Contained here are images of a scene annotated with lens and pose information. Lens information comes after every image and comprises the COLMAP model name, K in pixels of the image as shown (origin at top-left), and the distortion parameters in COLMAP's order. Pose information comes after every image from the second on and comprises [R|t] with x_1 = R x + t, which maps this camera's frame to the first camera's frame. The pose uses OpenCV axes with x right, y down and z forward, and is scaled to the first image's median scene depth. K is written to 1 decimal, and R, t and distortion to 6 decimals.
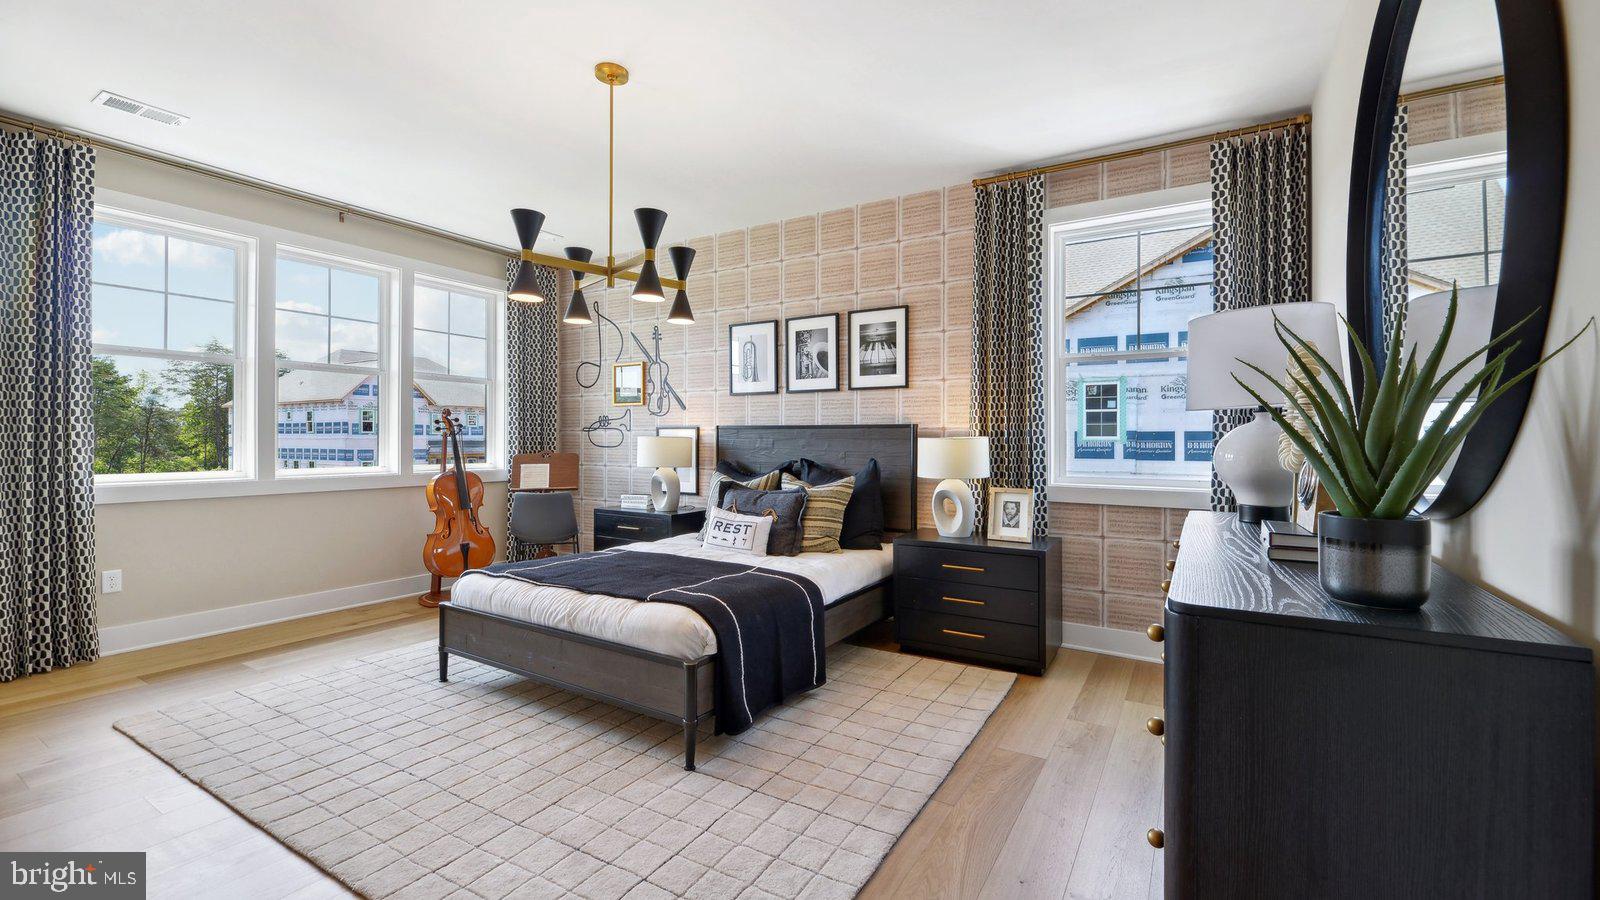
lens RADIAL K [[653.9, 0, 843.9], [0, 653.9, 435.6], [0, 0, 1]] dist [-0.001064, 0.000004]
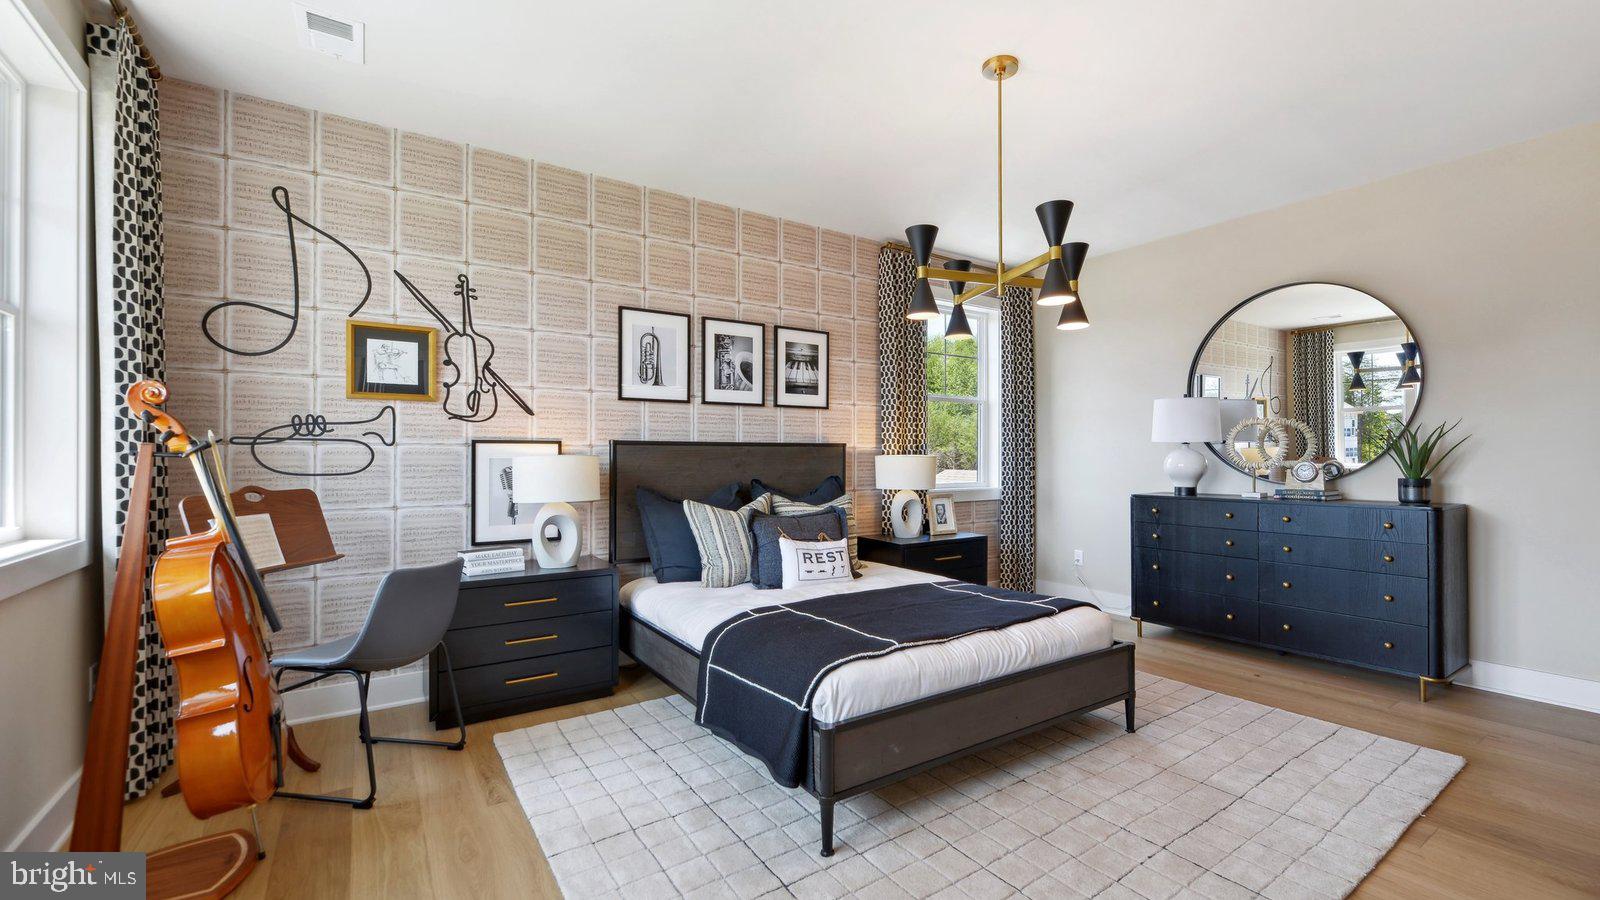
lens RADIAL K [[653.9, 0, 807.0], [0, 653.9, 451.7], [0, 0, 1]] dist [-0.001064, 0.000004]
pose [[0.440842, 0.001401, 0.897584, -0.824601], [-0.002392, 0.999997, -0.000386, -0.002623], [-0.897582, -0.001977, 0.440844, 0.522892]]
